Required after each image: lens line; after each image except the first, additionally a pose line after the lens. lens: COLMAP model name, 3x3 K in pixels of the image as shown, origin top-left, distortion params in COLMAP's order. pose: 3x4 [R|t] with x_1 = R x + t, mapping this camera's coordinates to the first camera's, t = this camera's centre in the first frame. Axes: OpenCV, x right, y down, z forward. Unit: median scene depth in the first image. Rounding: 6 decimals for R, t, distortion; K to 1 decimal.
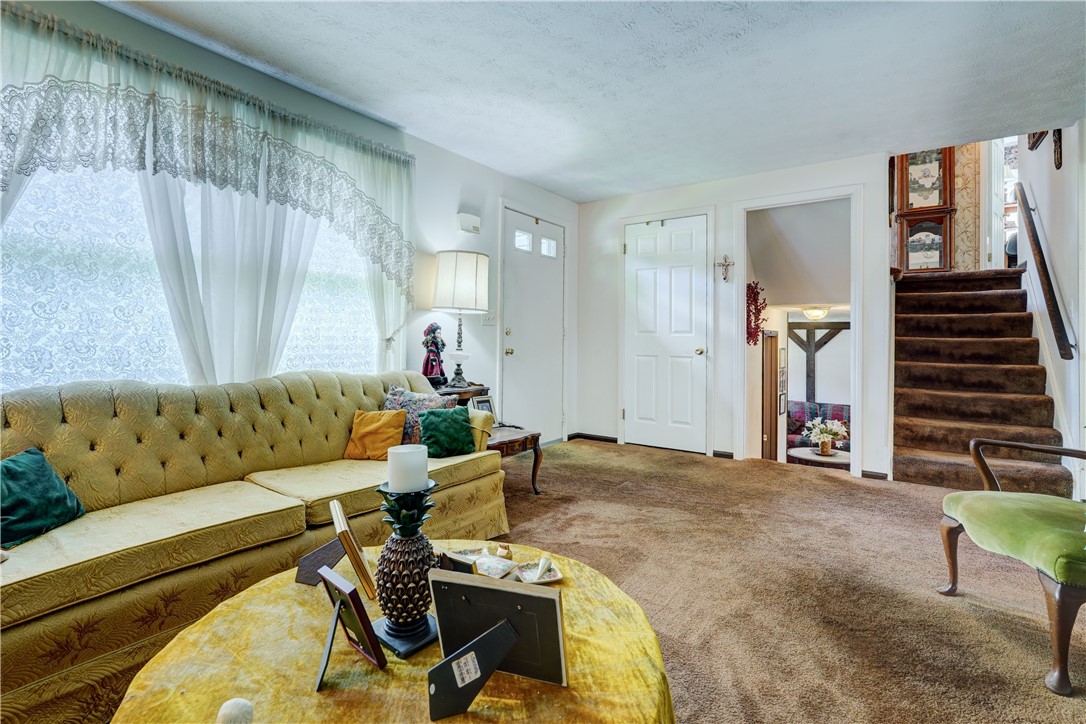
lens RADIAL K [[491.1, 0, 540.6], [0, 491.1, 338.4], [0, 0, 1]] dist [-0.013141, 0.005451]
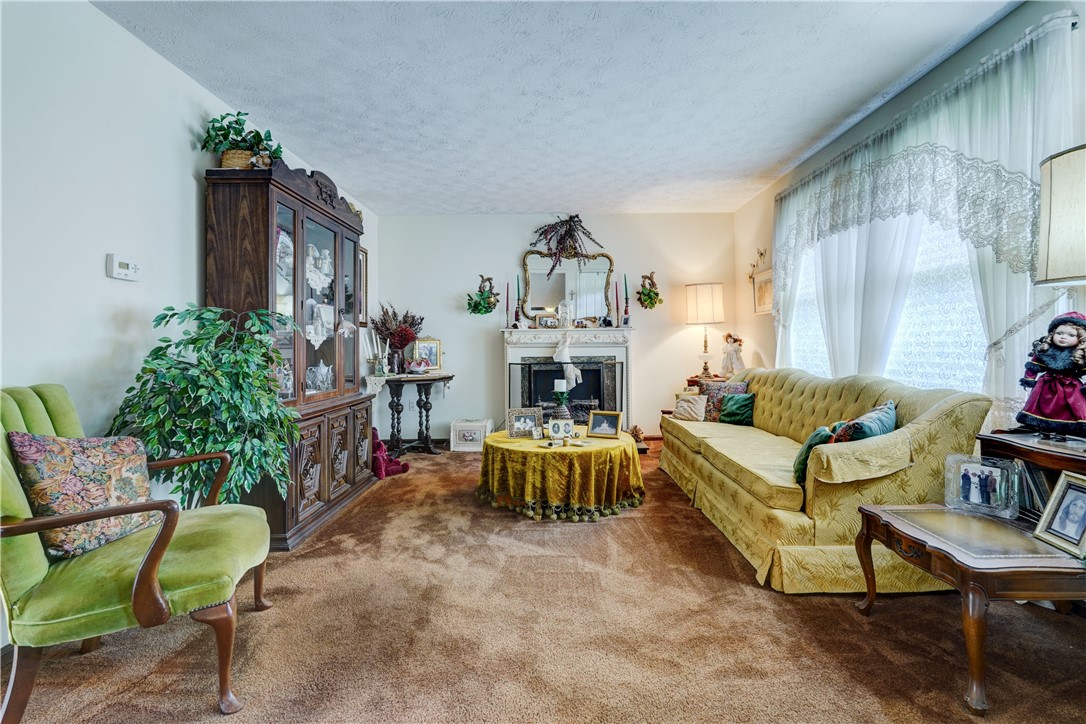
lens RADIAL K [[491.1, 0, 552.3], [0, 491.1, 342.0], [0, 0, 1]] dist [-0.013141, 0.005451]
pose [[-0.806316, 0.004368, -0.591469, 0.626269], [0.013102, 0.999859, -0.010478, -0.004282], [0.591340, -0.016198, -0.806260, 1.310941]]
